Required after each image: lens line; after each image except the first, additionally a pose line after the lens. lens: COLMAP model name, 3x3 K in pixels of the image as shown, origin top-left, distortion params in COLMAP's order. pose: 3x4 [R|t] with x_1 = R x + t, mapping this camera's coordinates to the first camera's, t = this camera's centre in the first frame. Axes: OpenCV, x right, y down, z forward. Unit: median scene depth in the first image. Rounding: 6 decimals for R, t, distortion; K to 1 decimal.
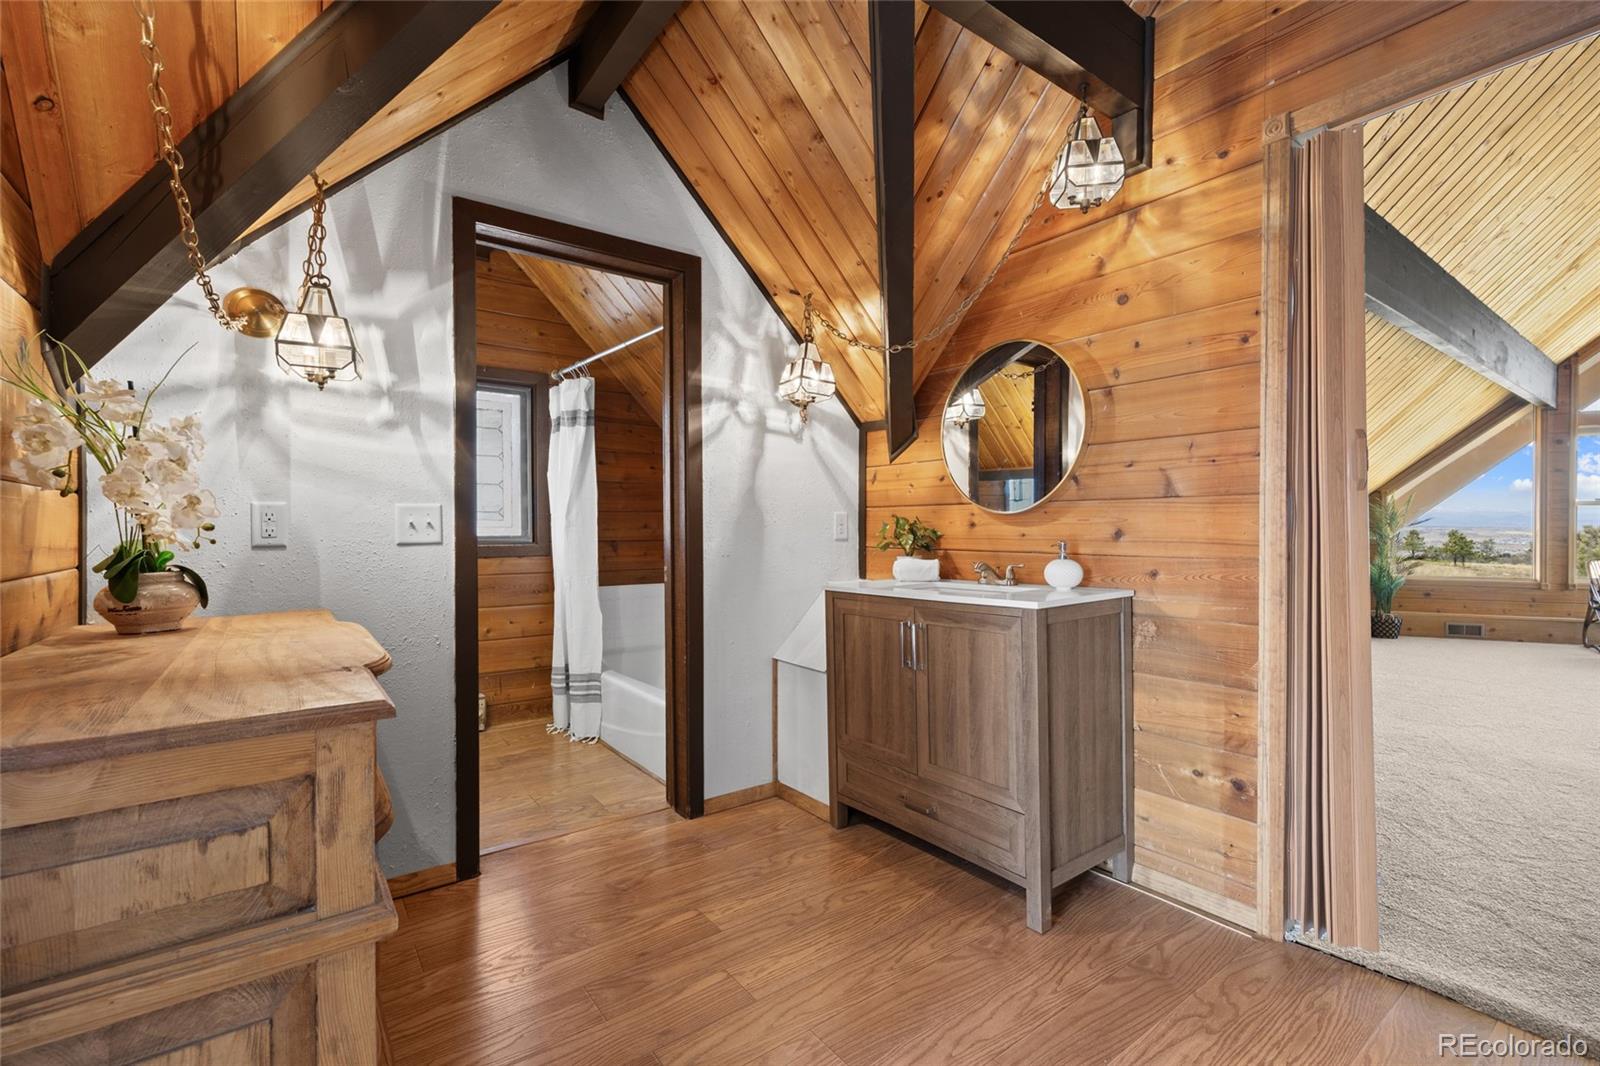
lens RADIAL K [[699.8, 0, 806.0], [0, 699.8, 530.6], [0, 0, 1]] dist [-0.000466, 0.000065]
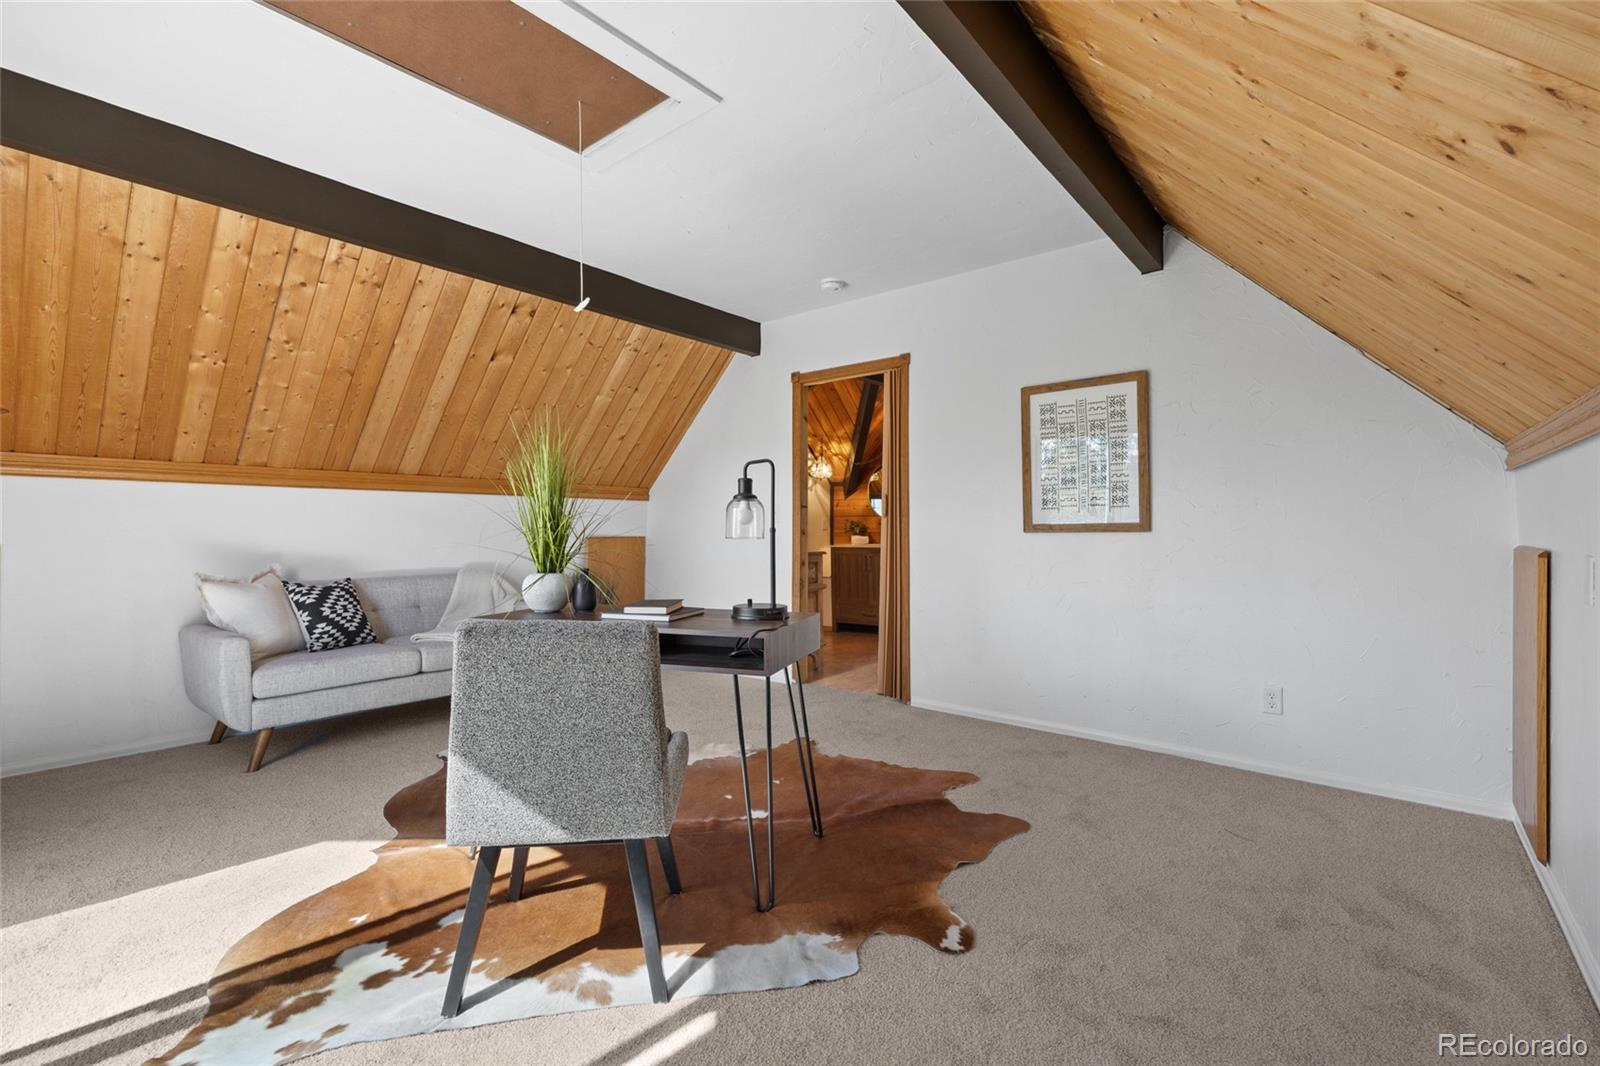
lens RADIAL K [[699.8, 0, 806.0], [0, 699.8, 530.6], [0, 0, 1]] dist [-0.000466, 0.000065]
pose [[0.969998, -0.001823, 0.243106, -0.705297], [0.001938, 0.999998, -0.000234, 0.018363], [-0.243105, 0.000698, 0.970000, -1.587312]]
